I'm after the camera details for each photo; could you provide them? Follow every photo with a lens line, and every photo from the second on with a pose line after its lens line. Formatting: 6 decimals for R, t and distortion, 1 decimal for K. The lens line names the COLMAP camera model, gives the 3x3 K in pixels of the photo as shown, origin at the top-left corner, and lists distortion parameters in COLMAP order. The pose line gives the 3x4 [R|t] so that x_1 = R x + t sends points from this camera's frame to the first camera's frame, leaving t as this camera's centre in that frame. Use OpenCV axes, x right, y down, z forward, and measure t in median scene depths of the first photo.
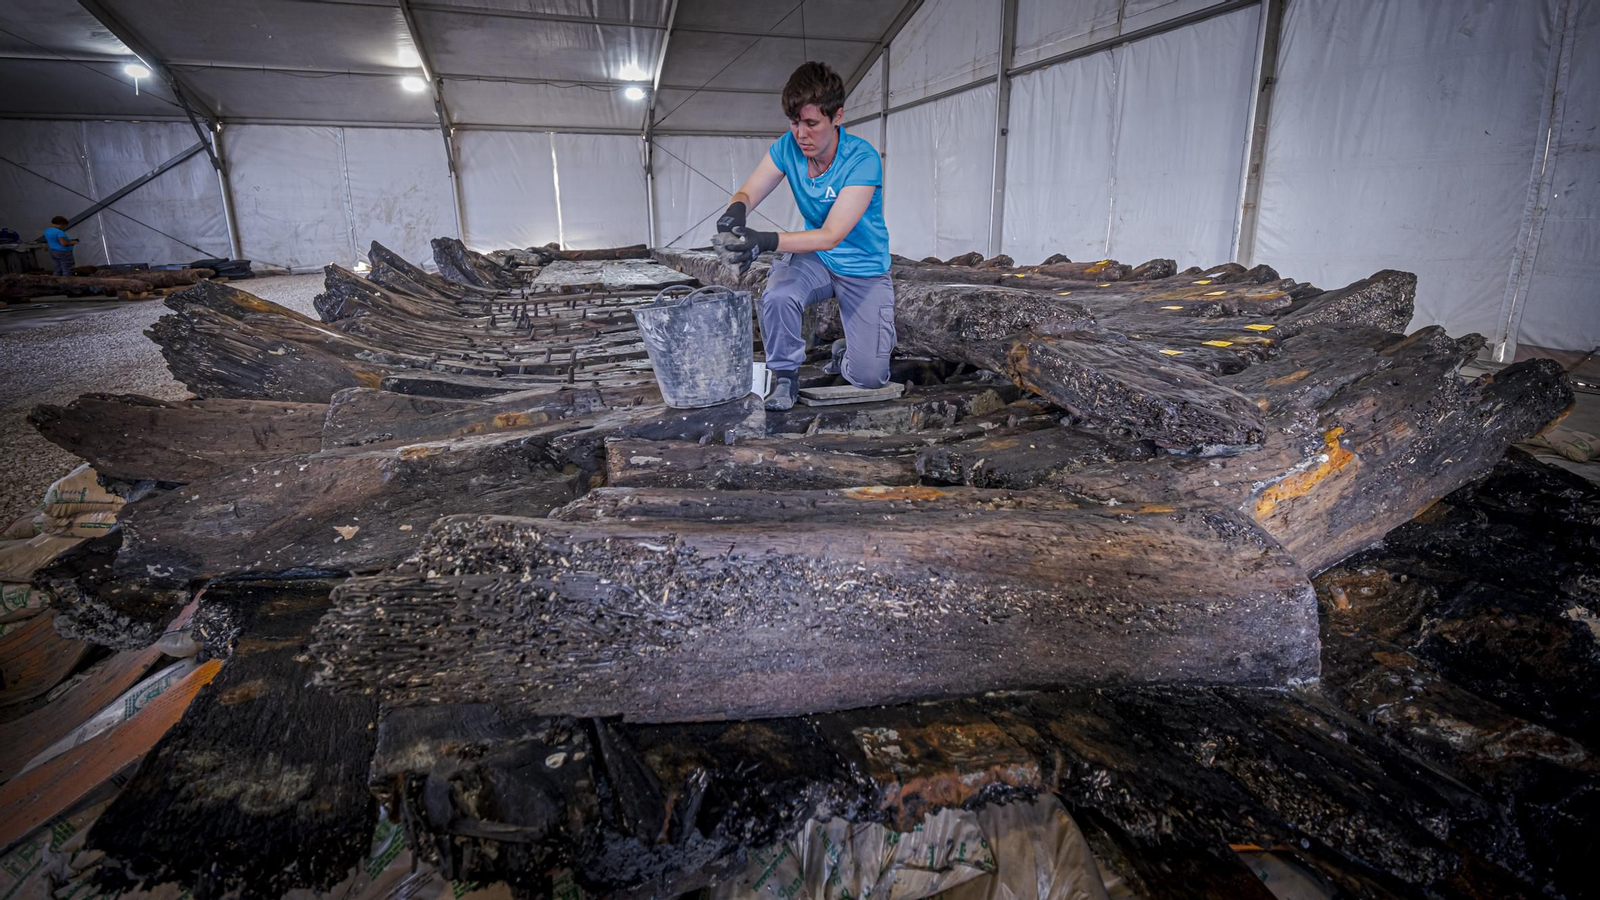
lens RADIAL K [[737.2, 0, 796.5], [0, 737.2, 390.0], [0, 0, 1]] dist [0.028626, -0.020670]
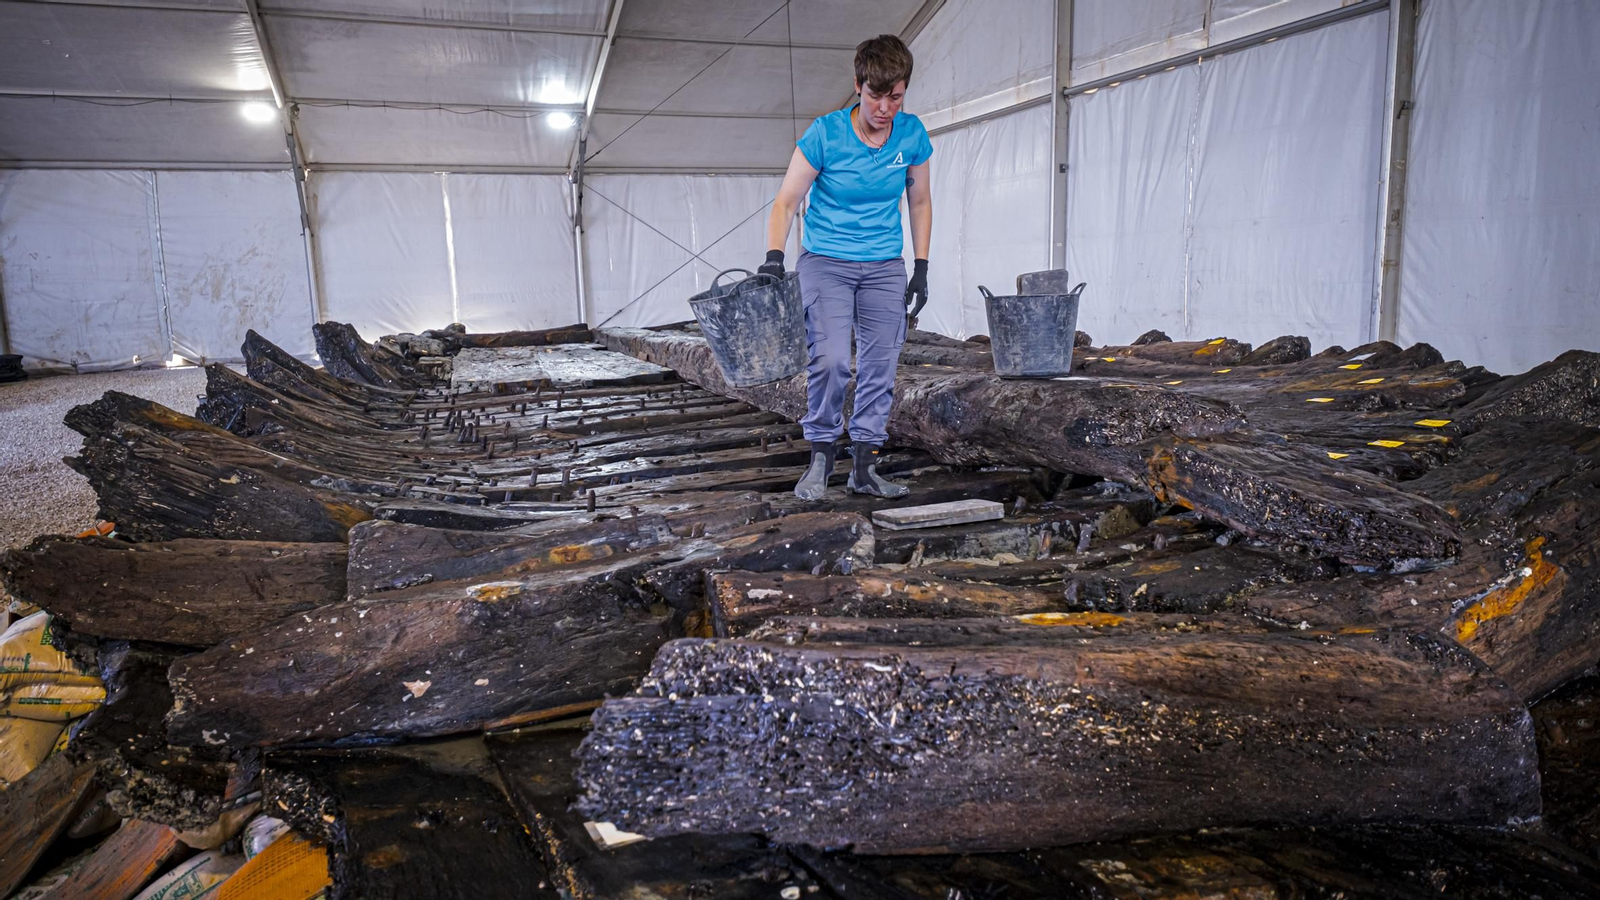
lens RADIAL K [[1050.3, 0, 800.0], [0, 1050.3, 450.0], [0, 0, 1]] dist [0.029193, -0.038973]
pose [[0.999020, -0.022072, 0.038363, -0.173527], [0.024553, 0.997555, -0.065433, 0.007343], [-0.036825, 0.066310, 0.997119, -0.198885]]
